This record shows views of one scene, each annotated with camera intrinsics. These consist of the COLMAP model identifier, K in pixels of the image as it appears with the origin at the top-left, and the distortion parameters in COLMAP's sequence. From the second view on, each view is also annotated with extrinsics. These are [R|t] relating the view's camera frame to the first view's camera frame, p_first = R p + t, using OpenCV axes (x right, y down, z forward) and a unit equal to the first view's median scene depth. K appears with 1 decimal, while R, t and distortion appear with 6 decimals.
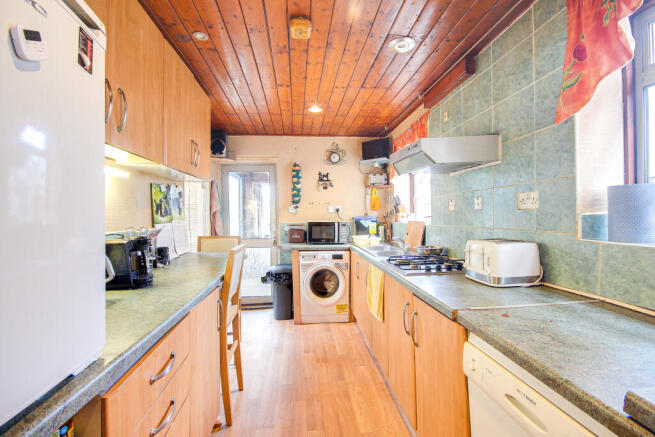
lens RADIAL K [[319.3, 0, 330.9], [0, 319.3, 217.4], [0, 0, 1]] dist [-0.005058, -0.000276]
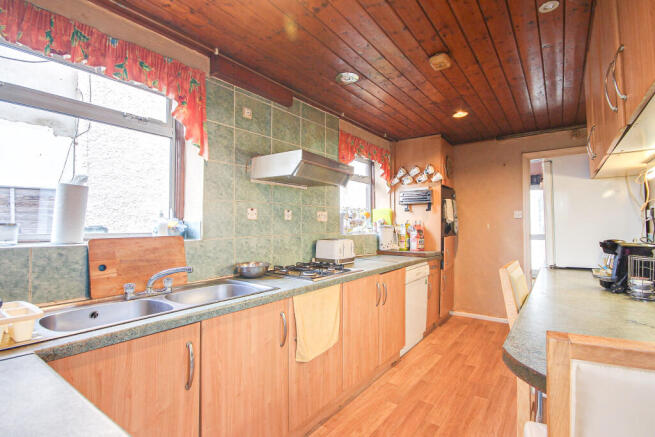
lens RADIAL K [[319.3, 0, 331.6], [0, 319.3, 219.1], [0, 0, 1]] dist [-0.005058, -0.000276]
pose [[-0.746510, 0.029127, 0.664737, -0.494710], [0.019691, 0.999571, -0.021685, 0.000596], [-0.665083, -0.003099, -0.746763, 1.898434]]
